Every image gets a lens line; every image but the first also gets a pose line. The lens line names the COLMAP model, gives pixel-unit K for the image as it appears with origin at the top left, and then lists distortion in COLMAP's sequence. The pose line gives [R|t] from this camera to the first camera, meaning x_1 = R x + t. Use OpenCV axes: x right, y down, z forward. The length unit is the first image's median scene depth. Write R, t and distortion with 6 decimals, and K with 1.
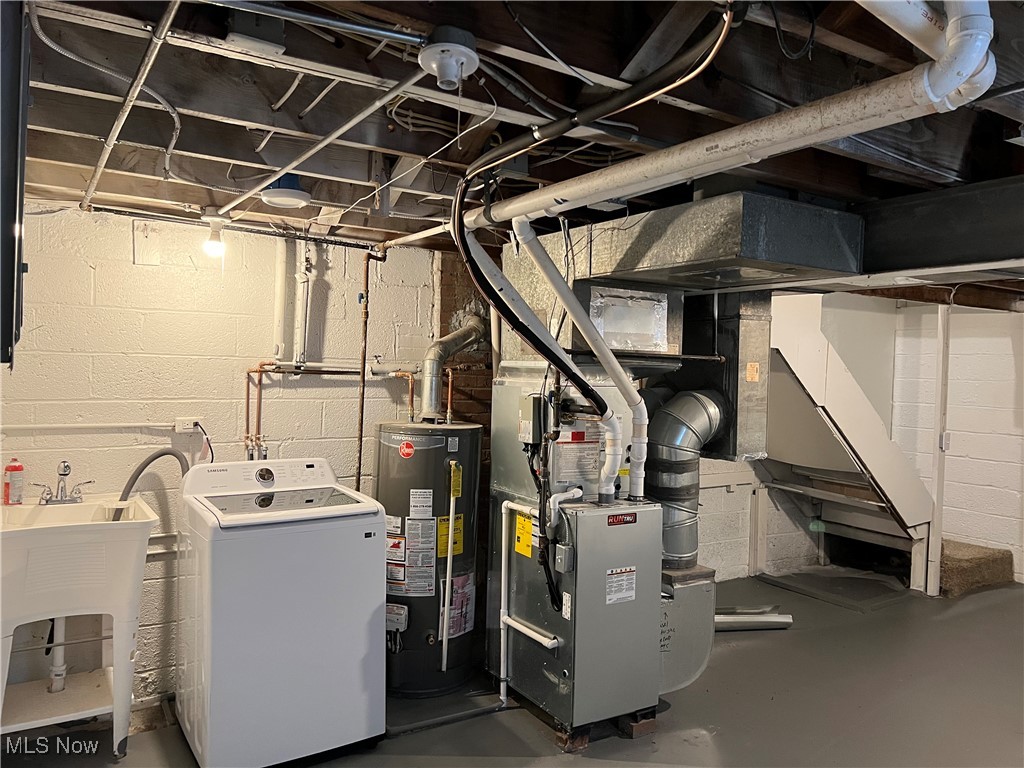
lens RADIAL K [[770.8, 0, 520.4], [0, 770.8, 387.9], [0, 0, 1]] dist [0.059710, -0.072810]
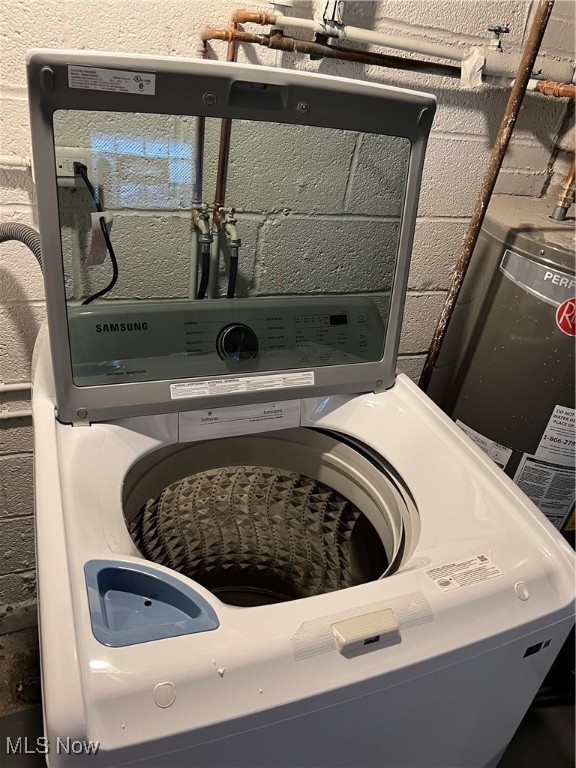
lens RADIAL K [[578.1, 0, 290.4], [0, 578.1, 381.6], [0, 0, 1]] dist [0.059710, -0.072810]
pose [[0.974522, 0.193612, -0.113232, -0.256425], [-0.115748, 0.866540, 0.485500, -0.018821], [0.192118, -0.460024, 0.866873, 0.713171]]
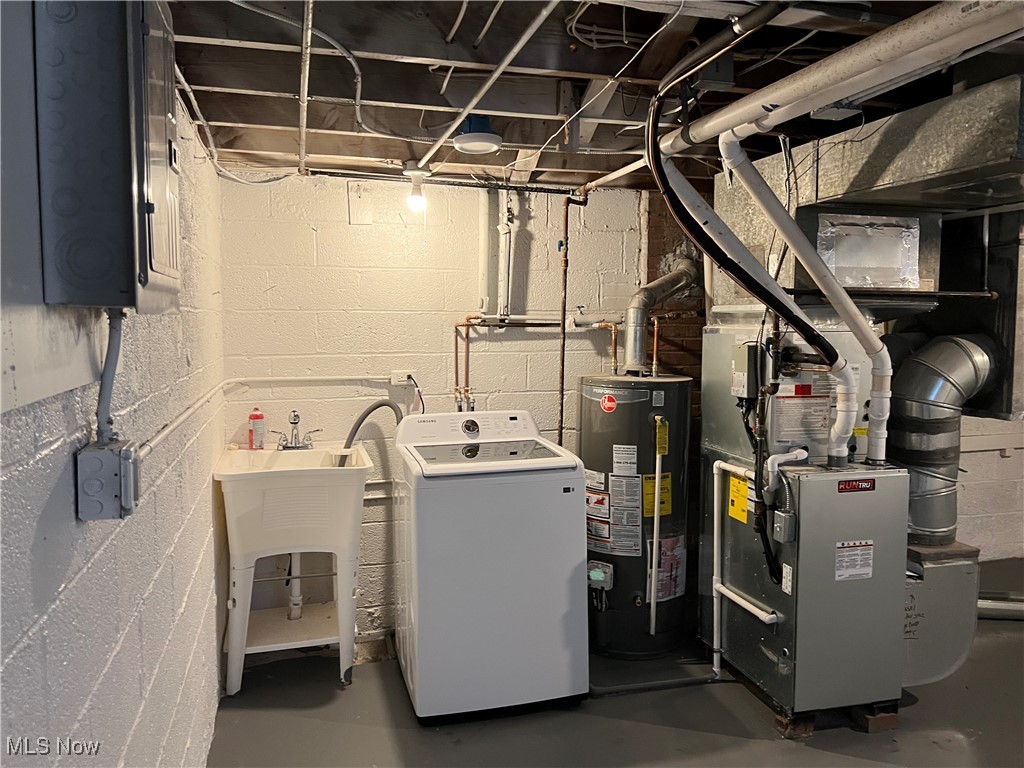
lens RADIAL K [[770.8, 0, 509.2], [0, 770.8, 387.5], [0, 0, 1]] dist [0.059710, -0.072810]
pose [[0.952599, 0.000691, -0.304229, 0.024973], [0.016448, 0.998418, 0.053769, 0.007412], [0.303785, -0.056224, 0.951080, 0.058483]]
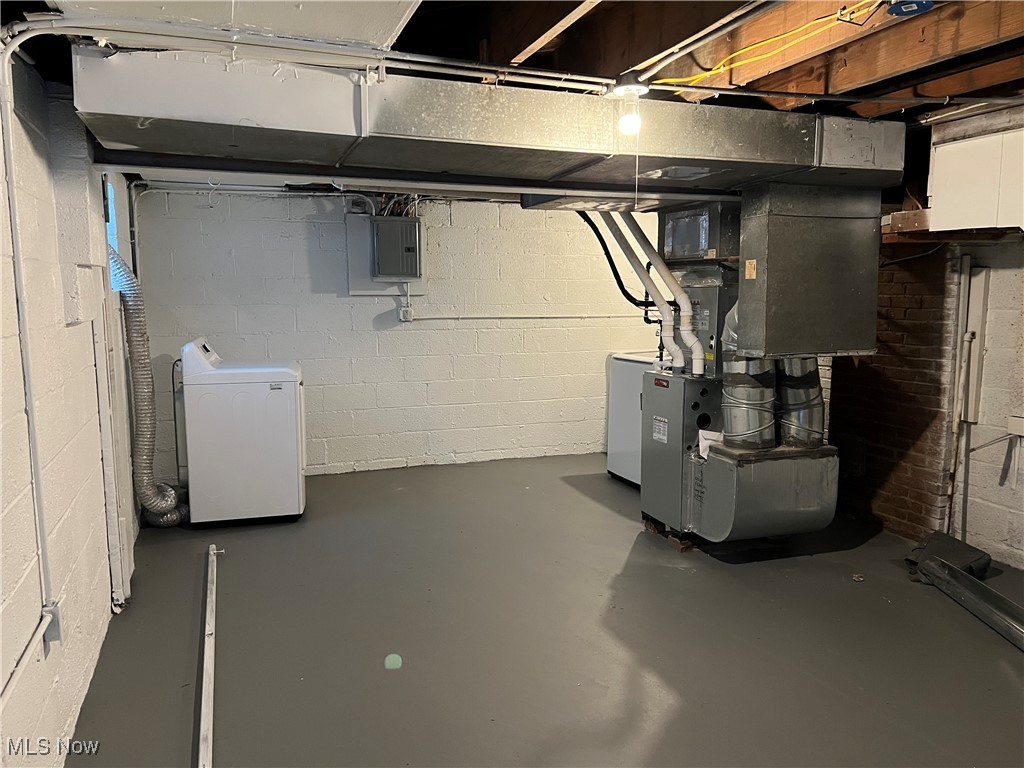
lens RADIAL K [[770.8, 0, 511.1], [0, 770.8, 385.3], [0, 0, 1]] dist [0.059710, -0.072810]
pose [[-0.214615, 0.097295, -0.971840, 1.421269], [-0.021493, 0.994315, 0.104292, 0.032521], [0.976462, 0.043270, -0.211304, 0.949671]]
